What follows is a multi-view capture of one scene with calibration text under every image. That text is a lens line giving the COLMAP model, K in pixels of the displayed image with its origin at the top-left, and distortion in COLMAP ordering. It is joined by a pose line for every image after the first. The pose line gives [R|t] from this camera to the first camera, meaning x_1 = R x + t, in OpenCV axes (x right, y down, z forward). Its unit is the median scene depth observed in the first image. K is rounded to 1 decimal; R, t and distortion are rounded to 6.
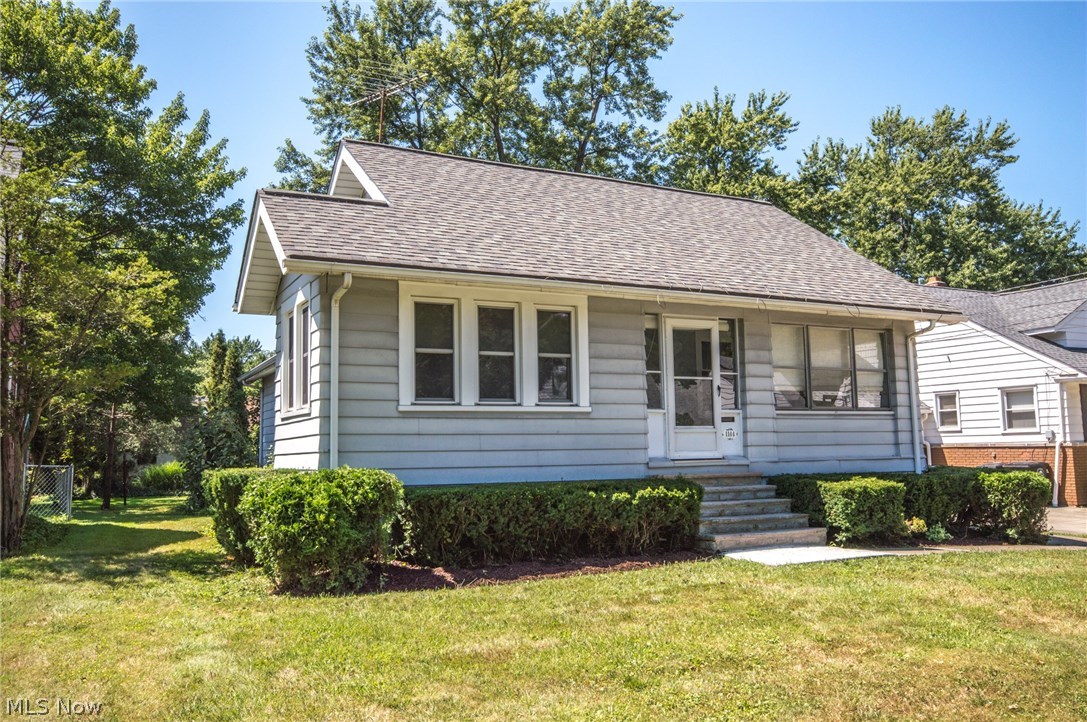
lens RADIAL K [[896.6, 0, 543.5], [0, 896.6, 361.0], [0, 0, 1]] dist [0.029297, 0.008664]
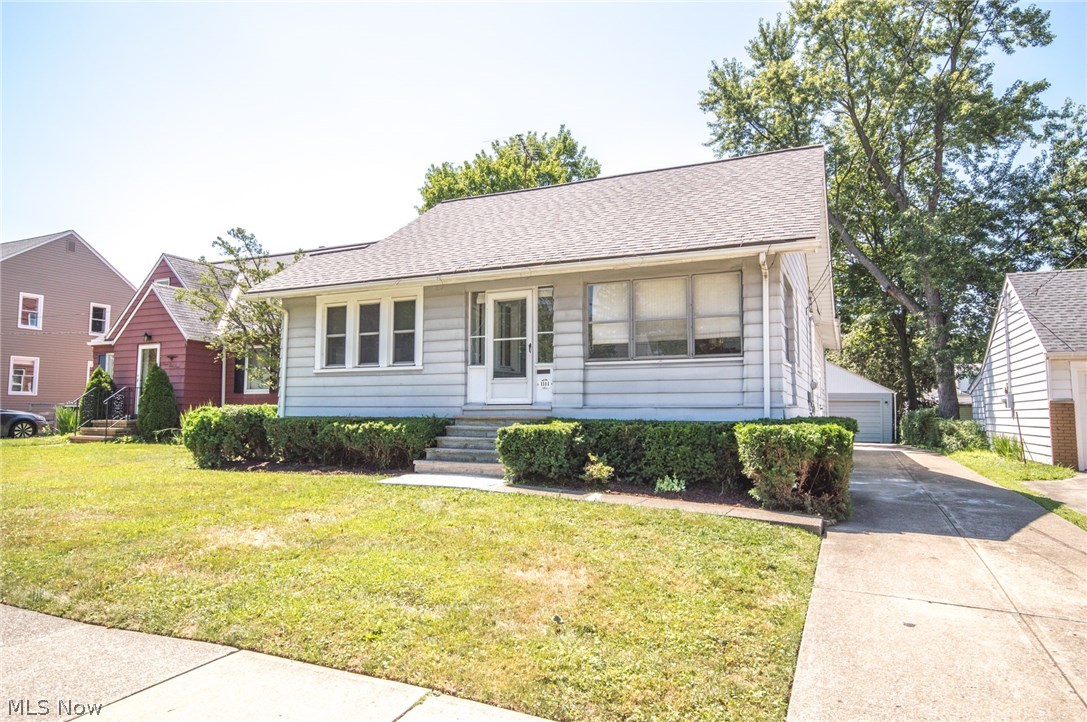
lens RADIAL K [[656.9, 0, 543.5], [0, 656.9, 361.0], [0, 0, 1]] dist [0.006146, 0.015185]
pose [[0.613637, -0.042968, -0.788419, 0.867900], [0.066694, 0.997770, -0.002469, 0.052058], [0.786767, -0.051067, 0.615134, 0.458448]]
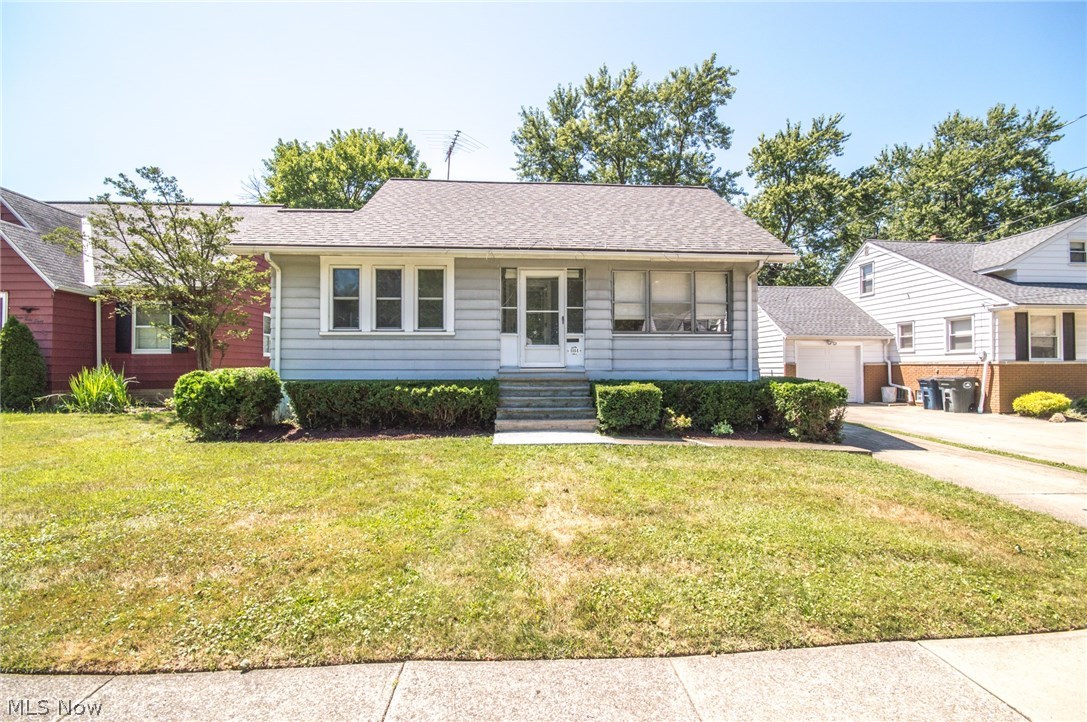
lens RADIAL K [[481.9, 0, 543.5], [0, 481.9, 361.0], [0, 0, 1]] dist [0.007440, -0.009065]
pose [[0.914903, 0.010452, -0.403539, 0.459960], [0.026482, 0.995957, 0.085836, 0.030260], [0.402805, -0.089218, 0.910927, 0.278712]]
